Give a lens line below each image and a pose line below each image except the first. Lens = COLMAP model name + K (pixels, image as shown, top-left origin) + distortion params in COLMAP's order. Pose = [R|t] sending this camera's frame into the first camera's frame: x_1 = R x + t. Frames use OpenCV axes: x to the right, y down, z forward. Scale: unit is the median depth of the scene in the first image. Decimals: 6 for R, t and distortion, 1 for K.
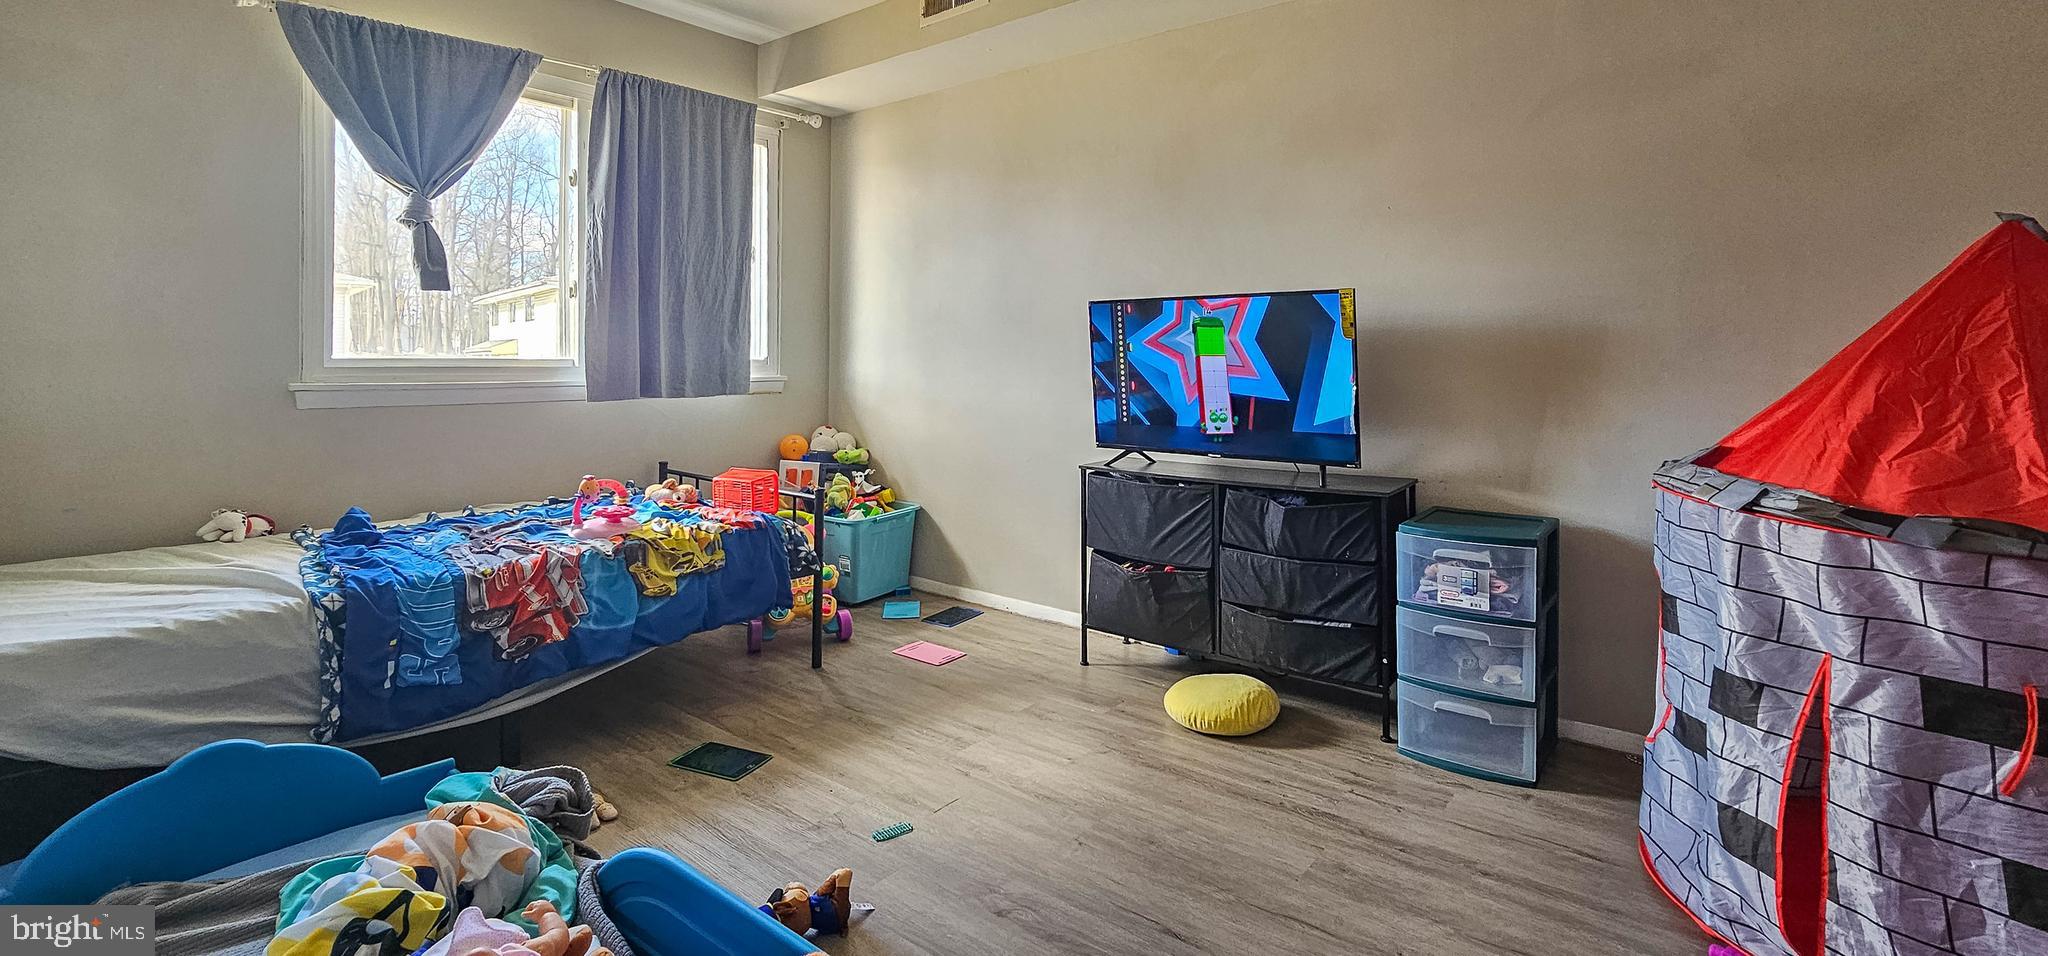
lens RADIAL K [[953.9, 0, 1066.1], [0, 953.9, 376.3], [0, 0, 1]] dist [-0.009249, 0.008707]
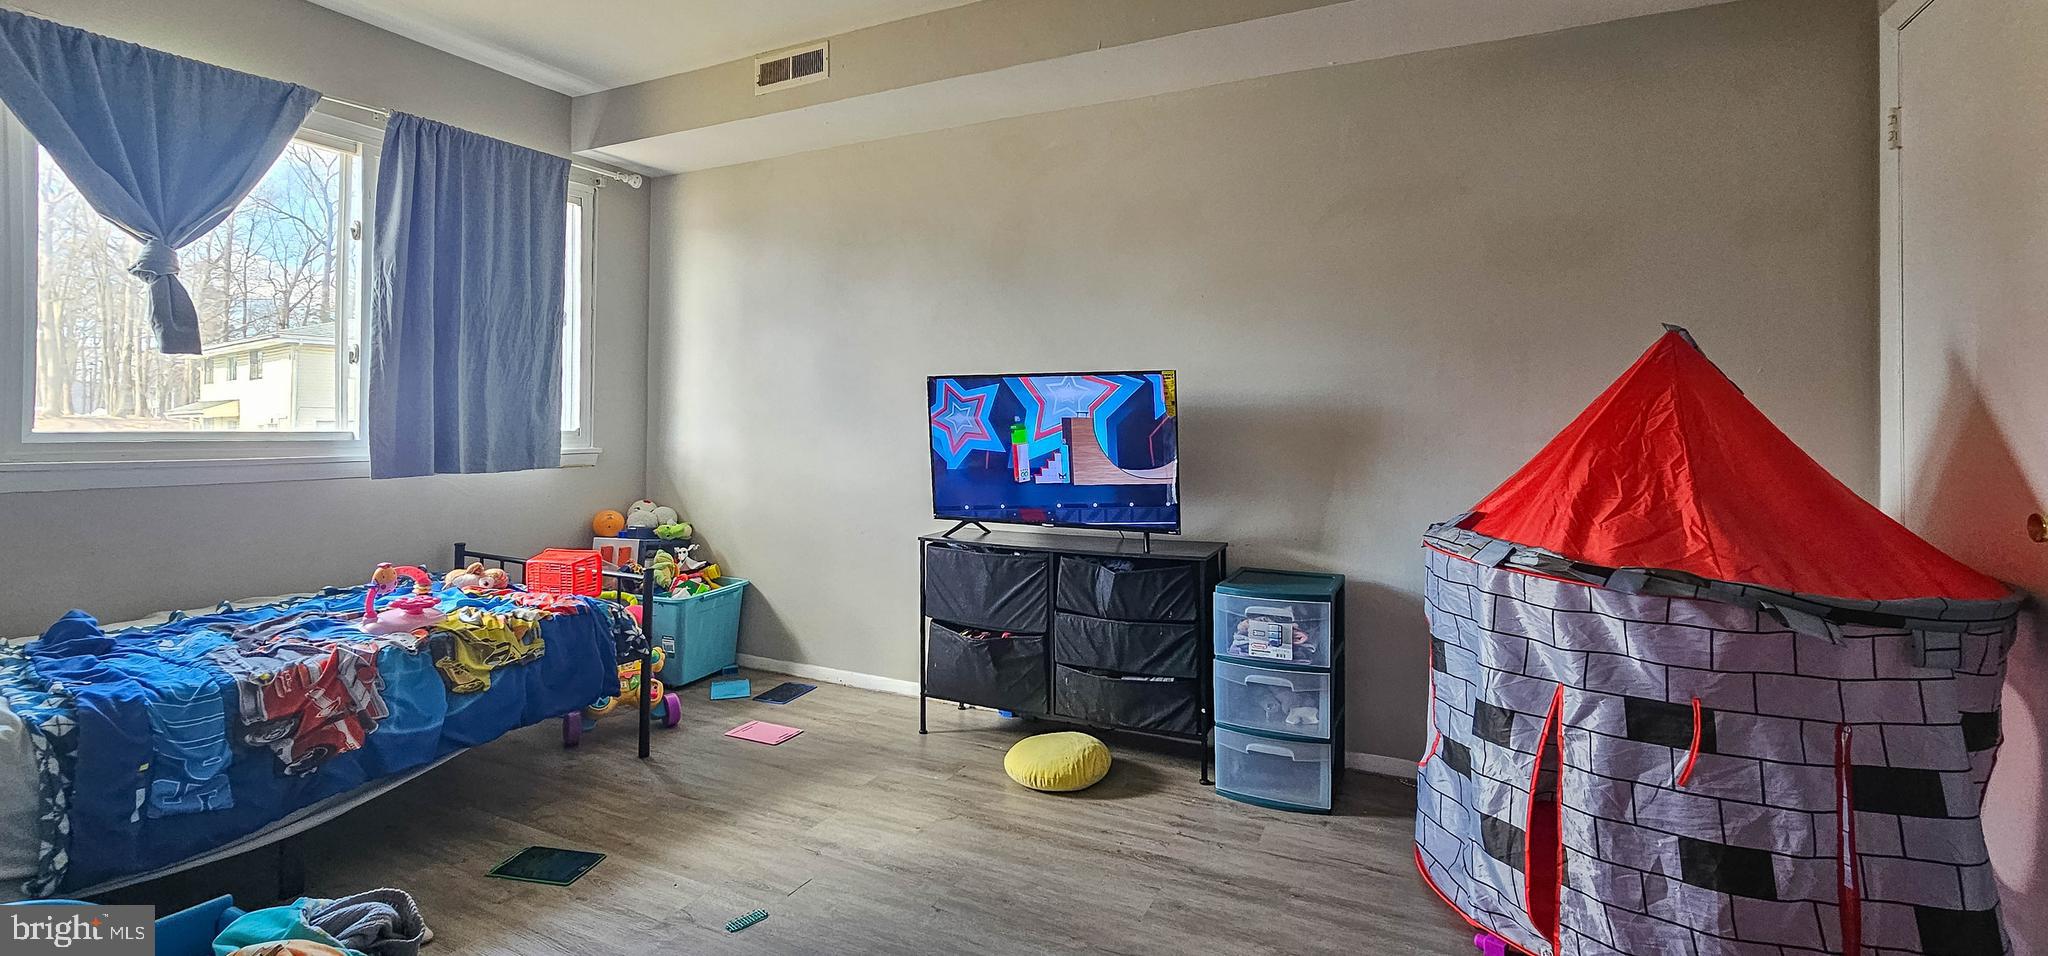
lens RADIAL K [[953.9, 0, 1061.1], [0, 953.9, 412.9], [0, 0, 1]] dist [-0.009249, 0.008707]
pose [[0.971551, 0.008092, 0.236691, -0.094859], [-0.003628, 0.999807, -0.019289, -0.024055], [-0.236801, 0.017882, 0.971393, -0.035463]]
